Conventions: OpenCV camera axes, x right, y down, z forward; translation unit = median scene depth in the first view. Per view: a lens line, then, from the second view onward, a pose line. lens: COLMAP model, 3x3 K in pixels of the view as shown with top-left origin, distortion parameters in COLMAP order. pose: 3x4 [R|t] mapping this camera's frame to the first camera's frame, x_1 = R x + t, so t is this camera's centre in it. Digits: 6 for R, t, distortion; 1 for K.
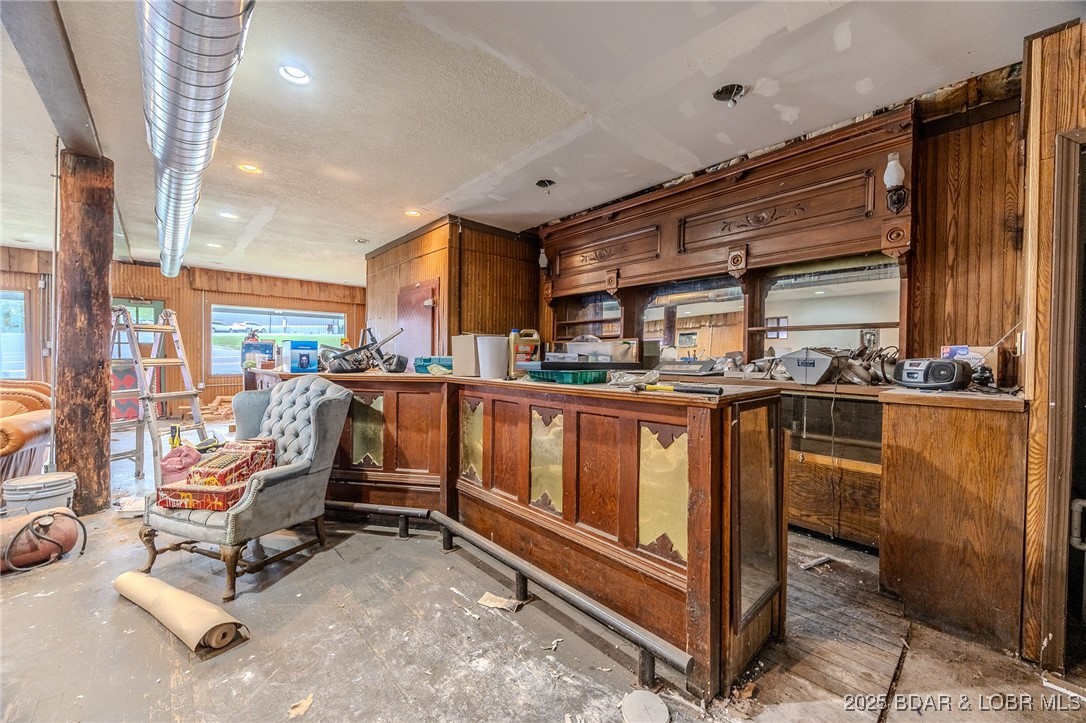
lens RADIAL K [[415.2, 0, 544.5], [0, 415.2, 365.7], [0, 0, 1]] dist [-0.000512, -0.000934]
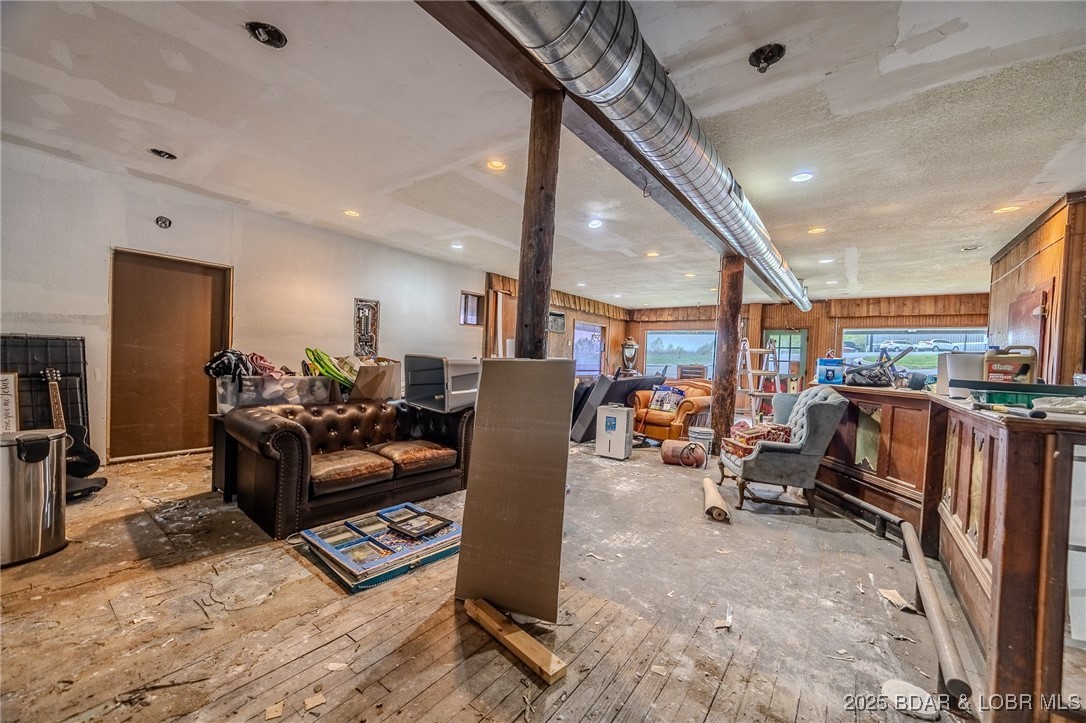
lens RADIAL K [[415.2, 0, 547.8], [0, 415.2, 365.8], [0, 0, 1]] dist [-0.000512, -0.000934]
pose [[0.183159, 0.015118, -0.982967, 0.544824], [-0.060425, 0.998164, 0.004092, 0.008206], [0.981224, 0.058647, 0.183736, -0.089170]]
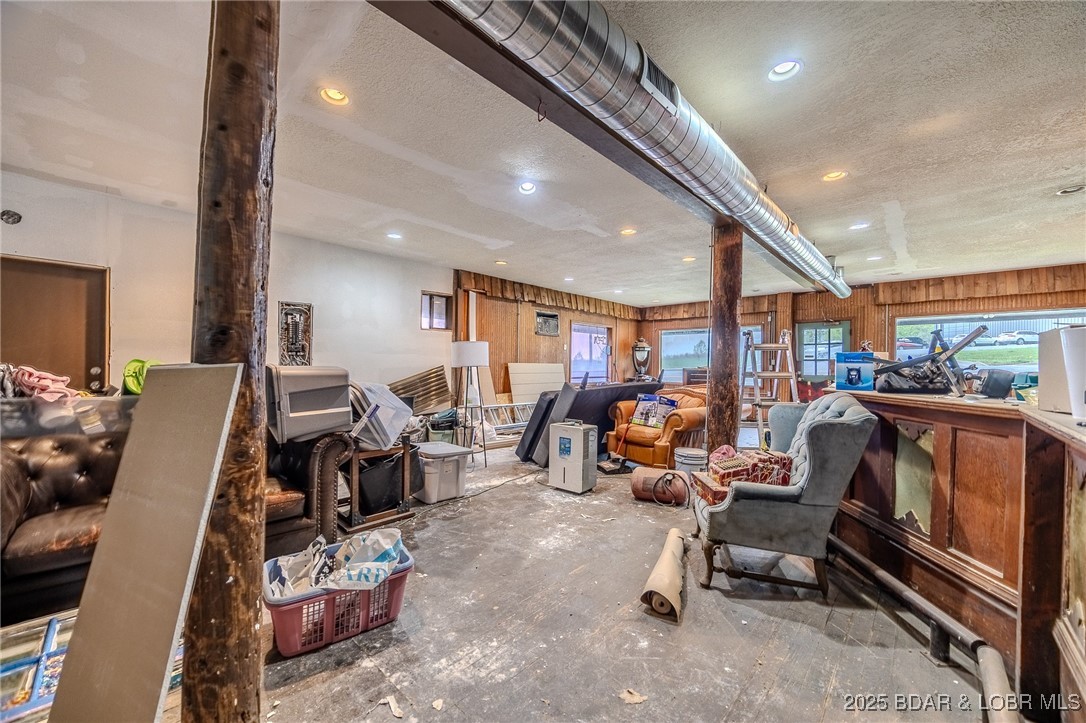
lens RADIAL K [[415.2, 0, 548.9], [0, 415.2, 364.7], [0, 0, 1]] dist [-0.000512, -0.000934]
pose [[0.085578, -0.009650, -0.996285, 0.226418], [-0.032787, 0.999384, -0.012497, -0.004231], [0.995792, 0.033735, 0.085209, 0.326107]]
